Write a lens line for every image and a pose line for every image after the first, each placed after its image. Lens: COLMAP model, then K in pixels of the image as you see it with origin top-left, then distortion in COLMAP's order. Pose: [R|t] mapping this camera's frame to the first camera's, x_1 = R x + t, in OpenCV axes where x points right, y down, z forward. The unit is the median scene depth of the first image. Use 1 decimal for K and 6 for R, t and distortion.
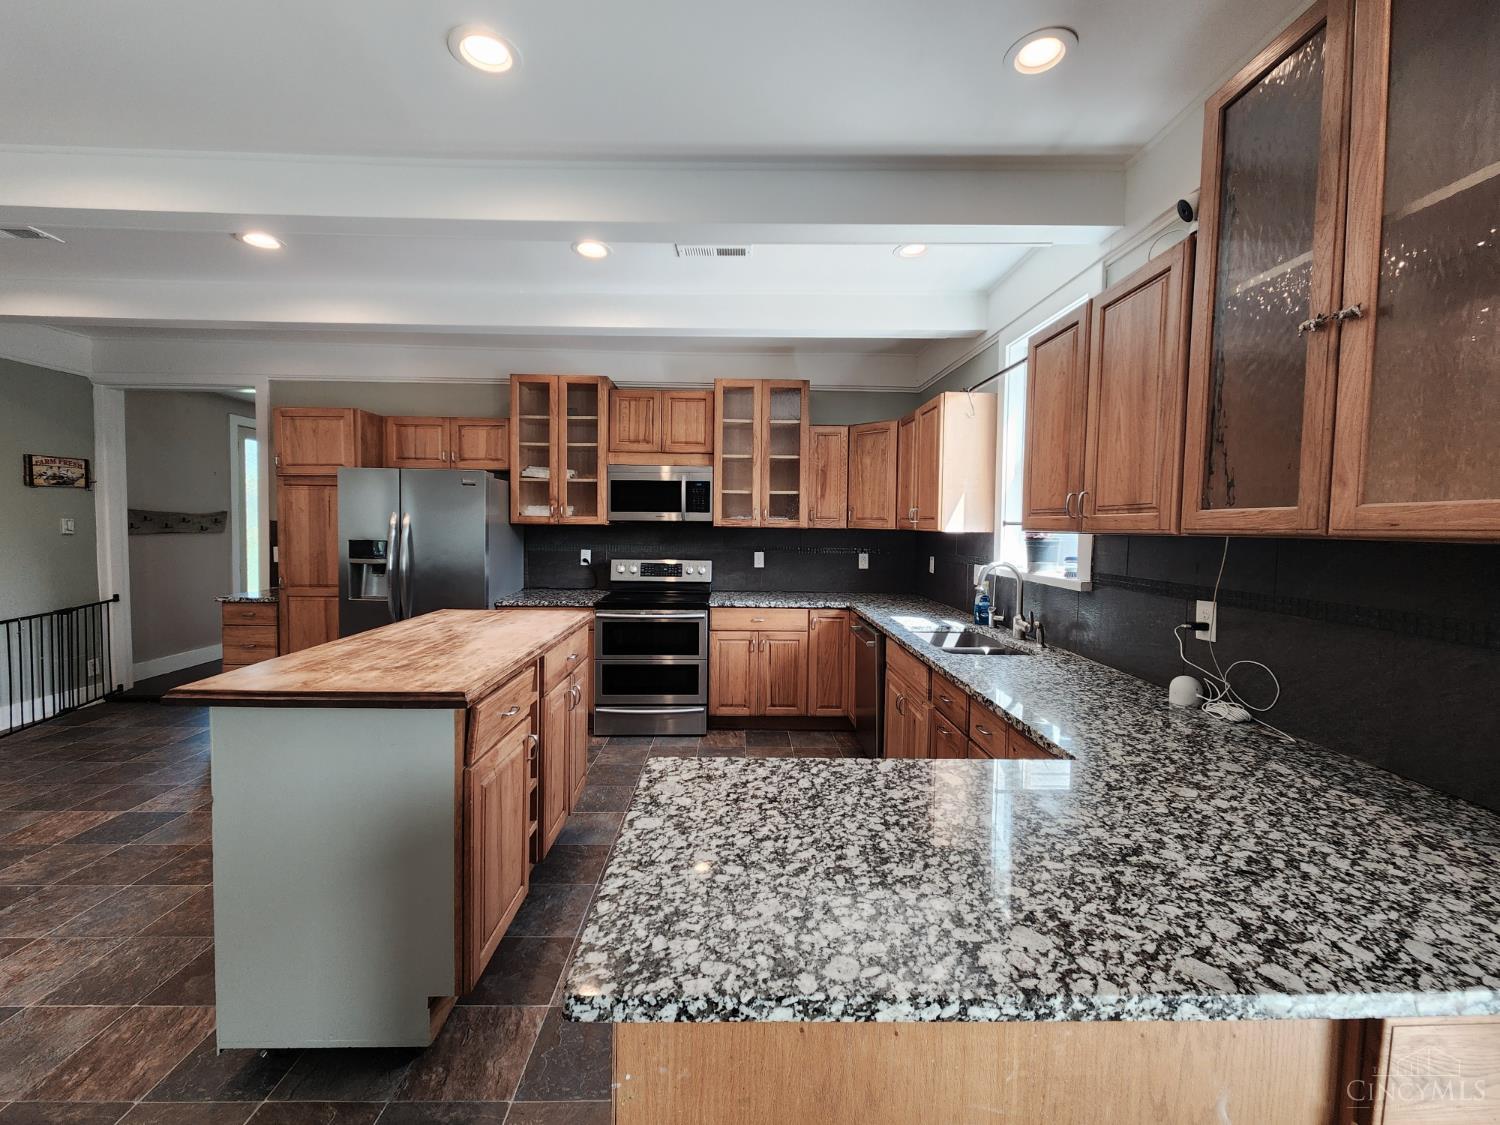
lens RADIAL K [[608.6, 0, 749.8], [0, 608.6, 549.9], [0, 0, 1]] dist [0.005742, -0.003654]
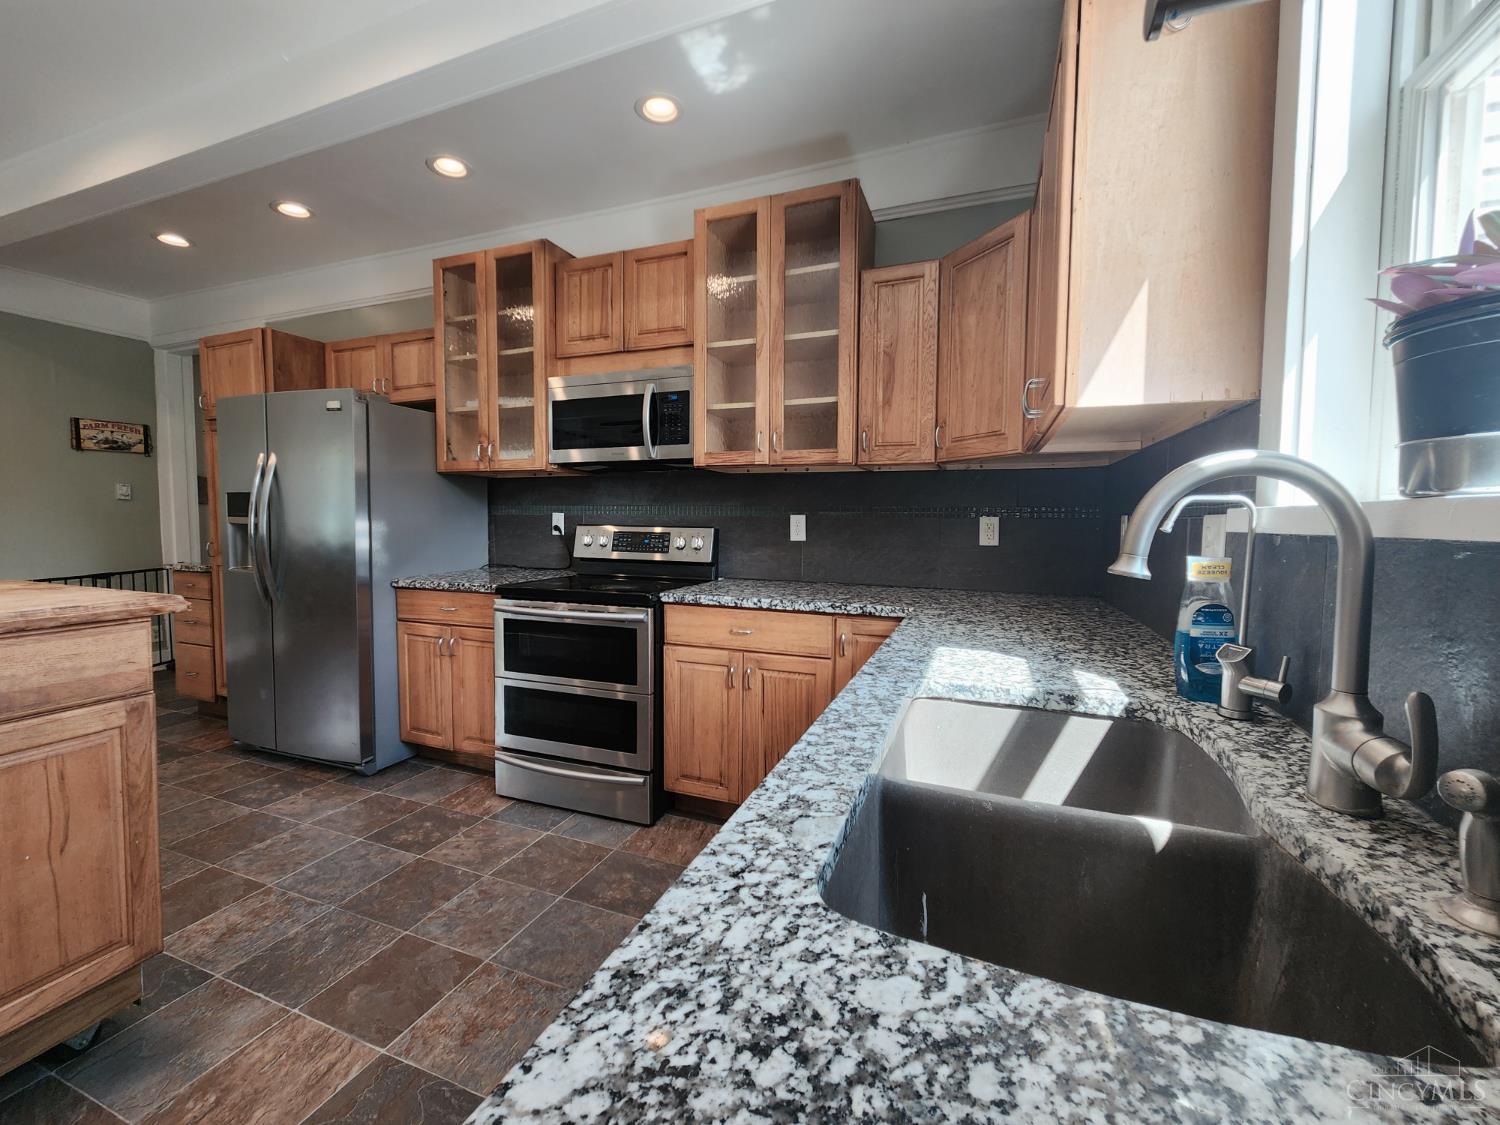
lens RADIAL K [[608.6, 0, 749.8], [0, 608.6, 549.9], [0, 0, 1]] dist [0.005742, -0.003654]
pose [[0.922555, 0.014956, -0.385576, 0.219204], [-0.013203, 0.999887, 0.007193, 0.037100], [0.385640, -0.001545, 0.922648, 0.478479]]
